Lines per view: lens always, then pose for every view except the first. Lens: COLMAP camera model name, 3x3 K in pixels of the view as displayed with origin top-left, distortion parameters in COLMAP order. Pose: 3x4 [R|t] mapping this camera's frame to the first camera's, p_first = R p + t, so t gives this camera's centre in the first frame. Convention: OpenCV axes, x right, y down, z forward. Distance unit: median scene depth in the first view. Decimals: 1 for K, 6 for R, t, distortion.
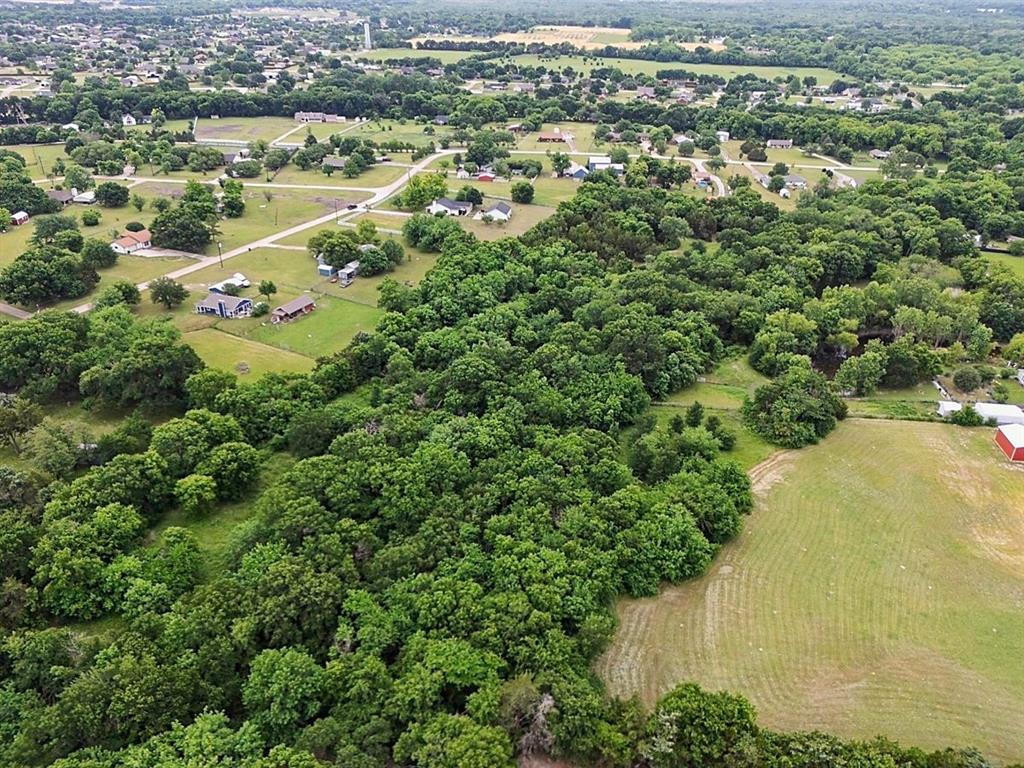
lens RADIAL K [[748.2, 0, 516.2], [0, 748.2, 390.8], [0, 0, 1]] dist [0.065736, -0.055171]
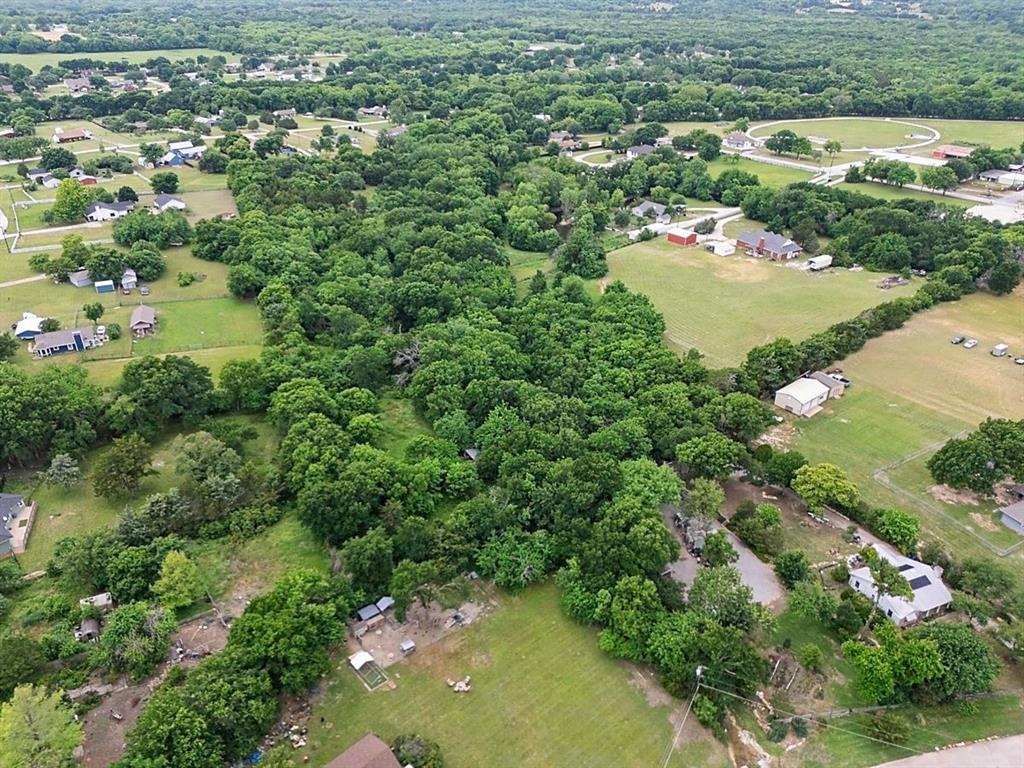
lens RADIAL K [[748.2, 0, 516.2], [0, 748.2, 390.8], [0, 0, 1]] dist [0.065736, -0.055171]
pose [[0.670354, -0.371034, 0.642619, -0.320066], [0.359258, 0.920032, 0.156443, -0.004631], [-0.649276, 0.125993, 0.750044, -0.001041]]
